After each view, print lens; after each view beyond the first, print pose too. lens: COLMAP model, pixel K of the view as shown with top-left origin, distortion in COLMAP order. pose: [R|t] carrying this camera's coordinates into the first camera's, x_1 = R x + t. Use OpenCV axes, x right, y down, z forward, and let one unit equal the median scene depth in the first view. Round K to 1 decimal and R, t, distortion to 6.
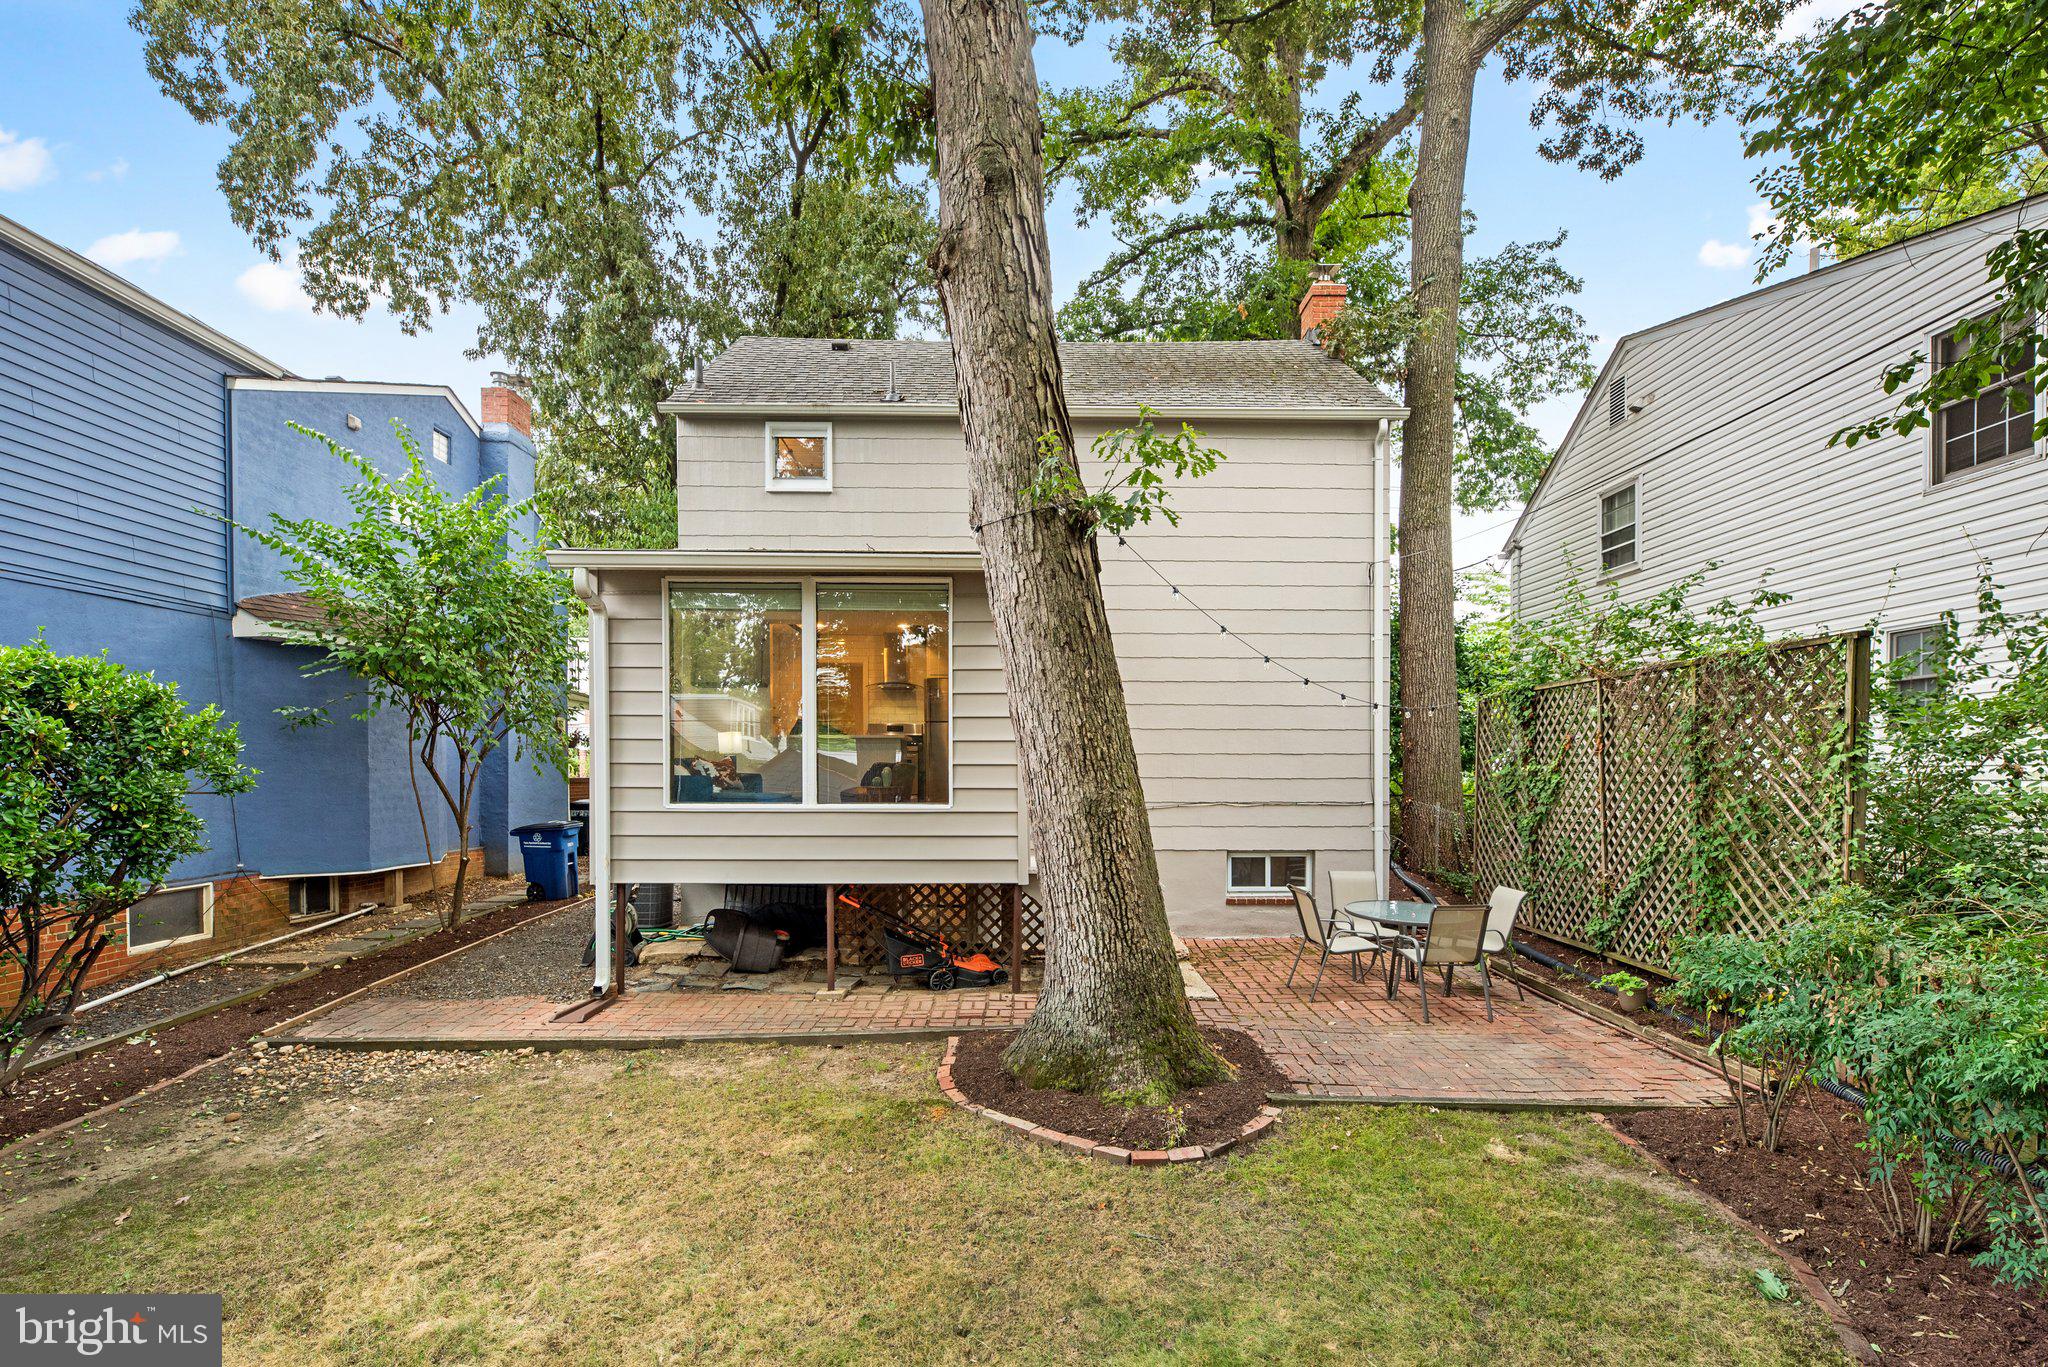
lens RADIAL K [[928.4, 0, 1041.0], [0, 928.4, 778.8], [0, 0, 1]] dist [-0.002284, 0.000221]
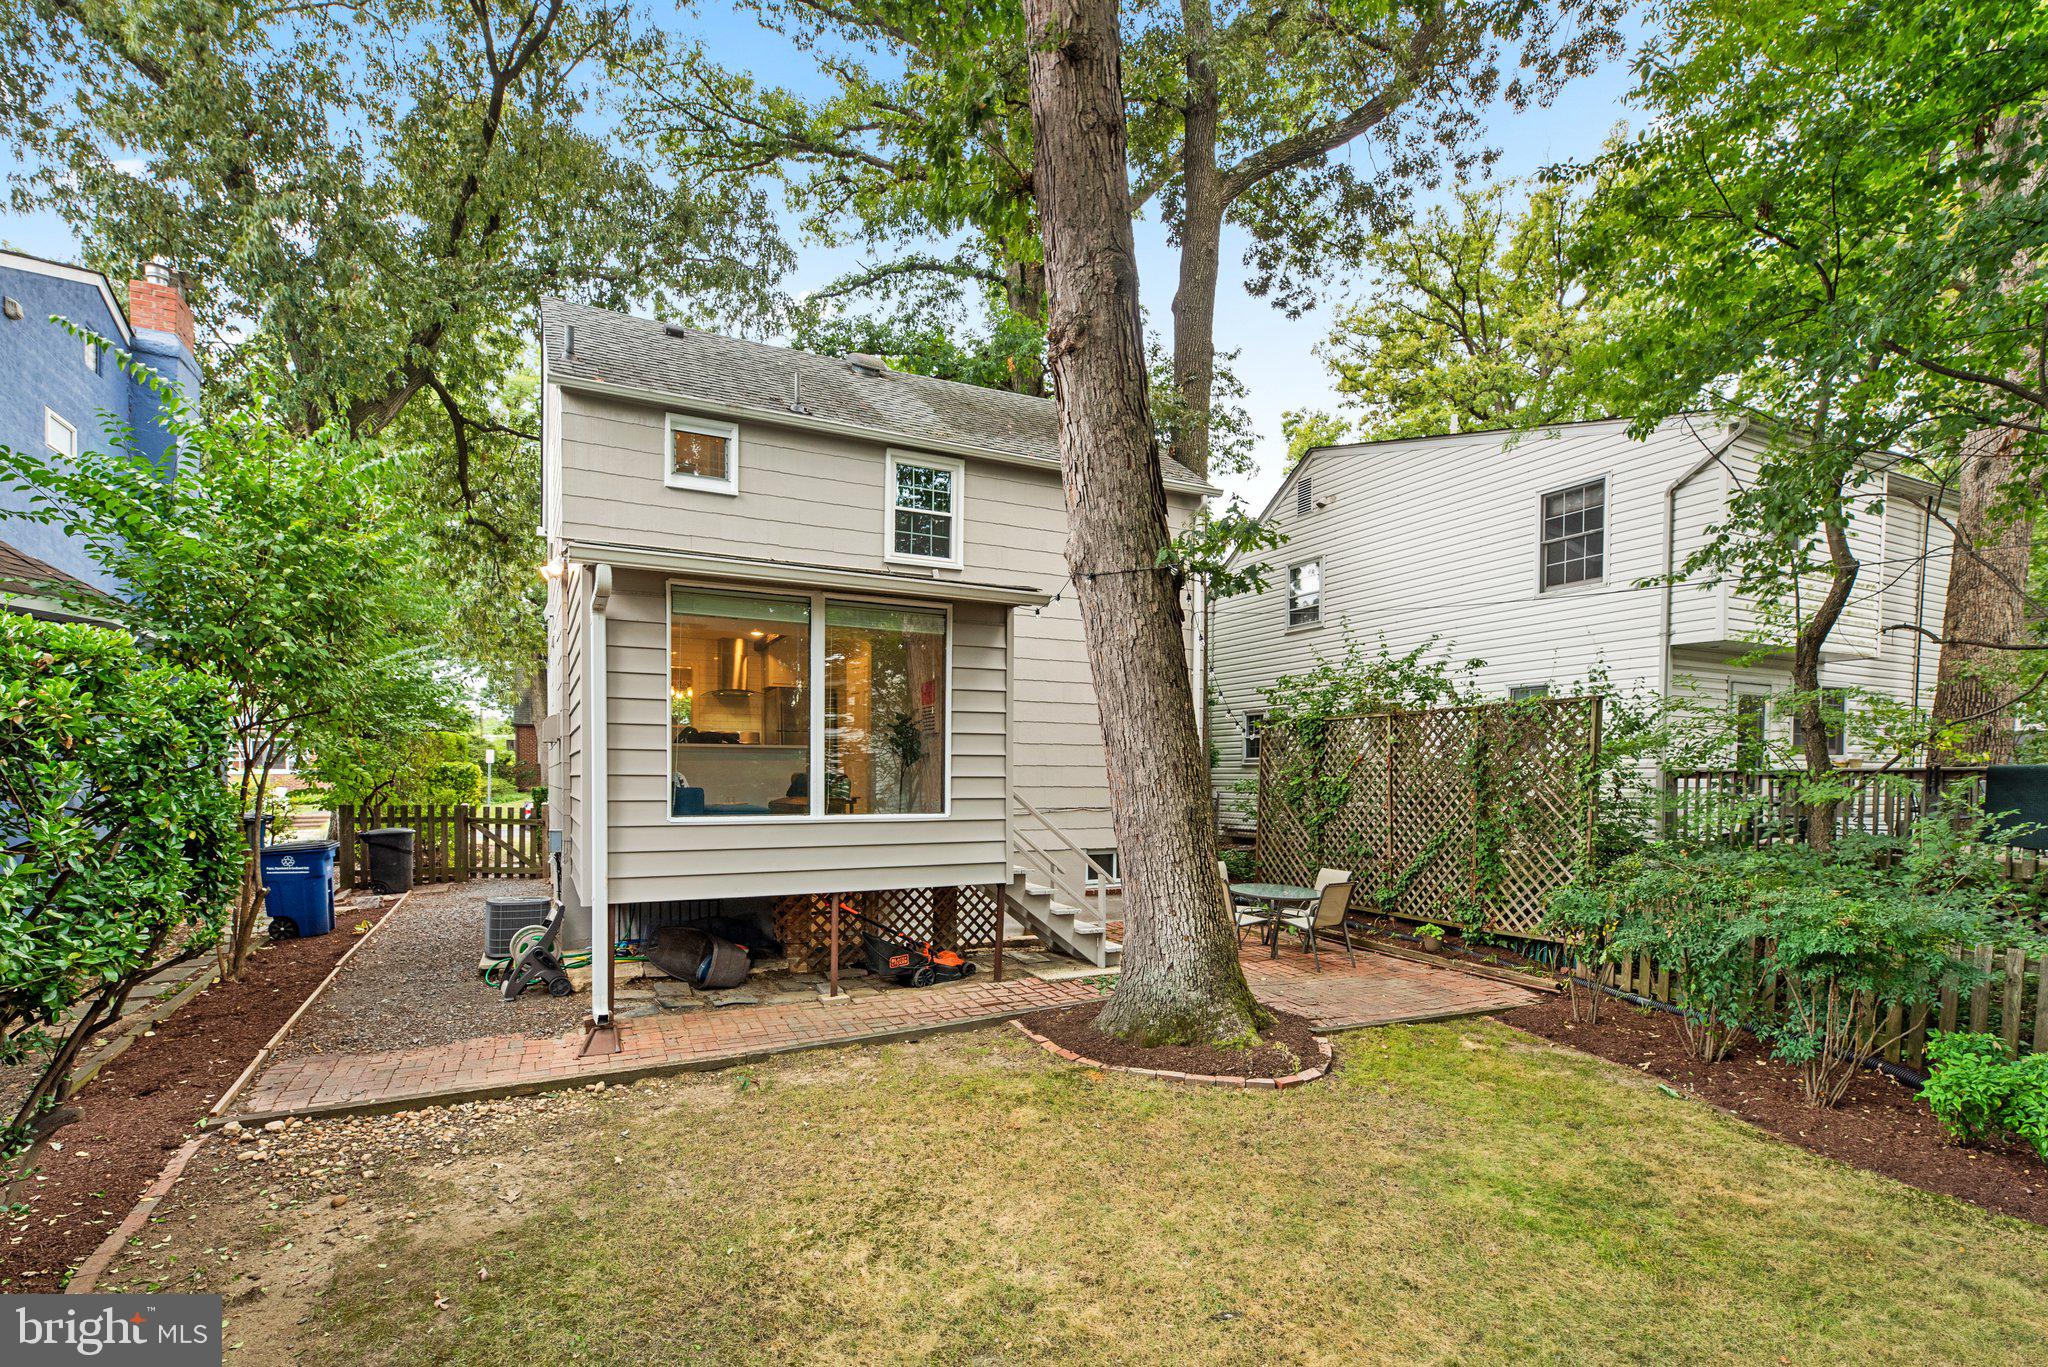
lens RADIAL K [[921.8, 0, 1002.0], [0, 921.8, 794.8], [0, 0, 1]] dist [0.000528, -0.000150]
pose [[0.907266, -0.006920, 0.420500, -0.518852], [0.001193, 0.999903, 0.013882, -0.009514], [-0.420556, -0.012093, 0.907186, -0.003384]]
